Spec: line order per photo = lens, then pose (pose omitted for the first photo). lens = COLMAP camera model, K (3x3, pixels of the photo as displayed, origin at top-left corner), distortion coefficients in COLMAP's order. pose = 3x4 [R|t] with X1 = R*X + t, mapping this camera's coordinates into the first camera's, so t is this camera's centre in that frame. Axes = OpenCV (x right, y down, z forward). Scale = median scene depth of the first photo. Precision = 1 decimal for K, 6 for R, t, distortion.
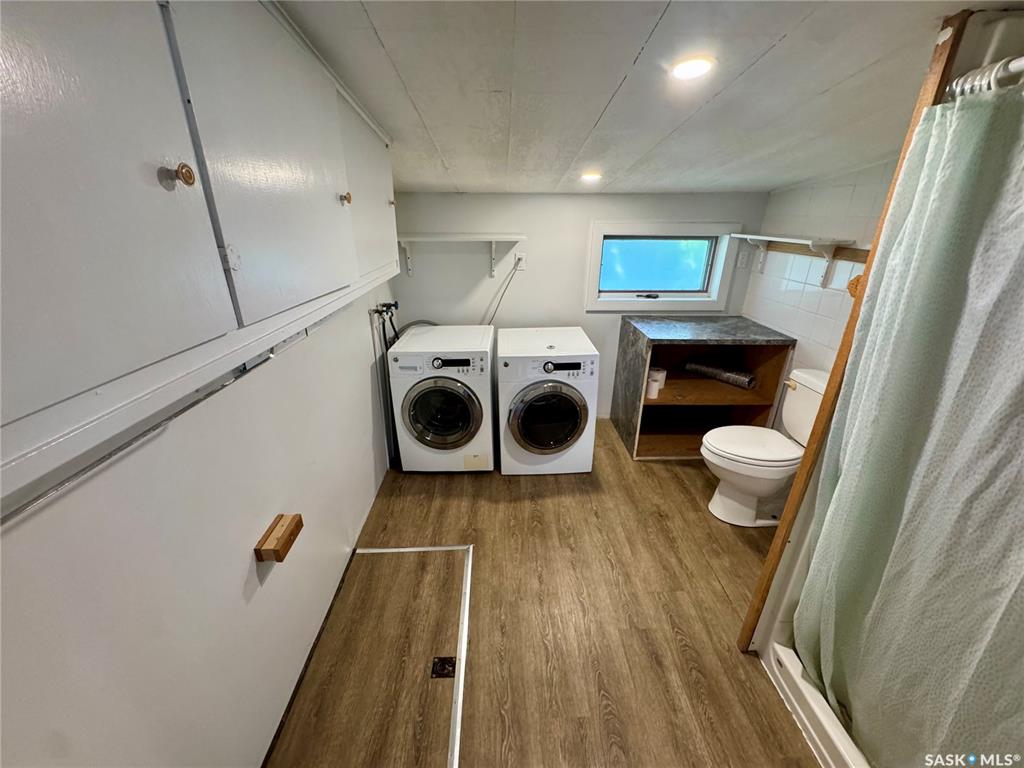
lens RADIAL K [[411.6, 0, 509.9], [0, 411.6, 382.6], [0, 0, 1]] dist [-0.002148, -0.000517]
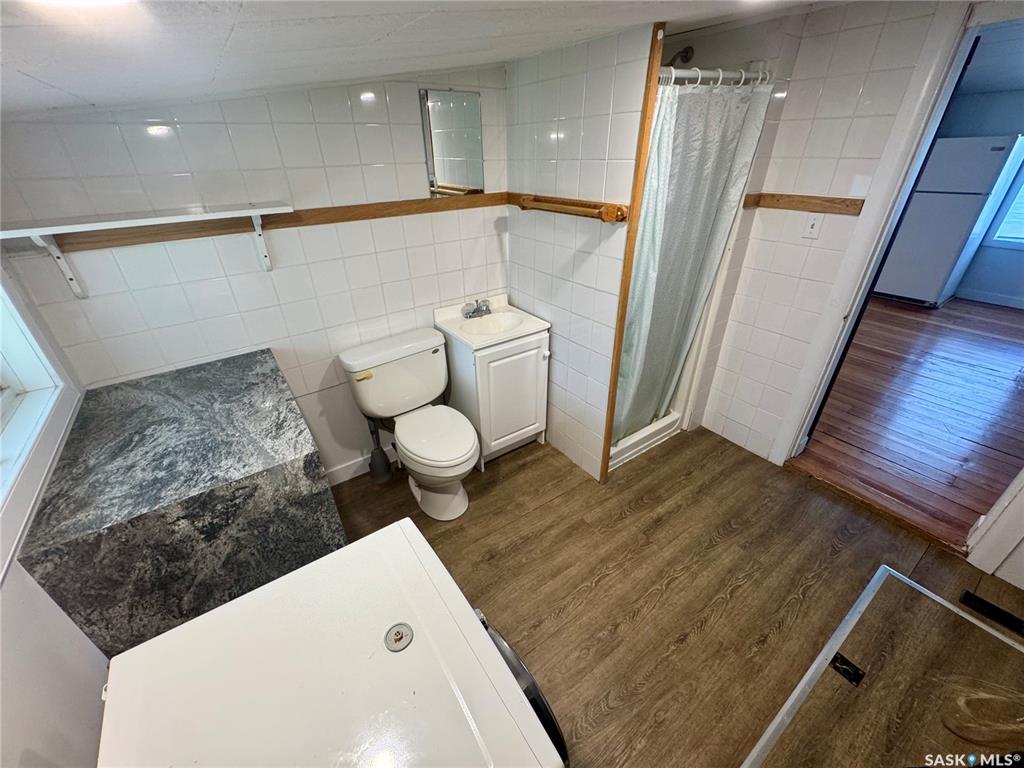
lens RADIAL K [[411.6, 0, 507.0], [0, 411.6, 382.6], [0, 0, 1]] dist [-0.002148, -0.000517]
pose [[-0.552947, -0.401148, 0.730295, -0.131693], [0.332670, 0.697298, 0.634906, -0.536528], [-0.763924, 0.594017, -0.252119, 1.245287]]
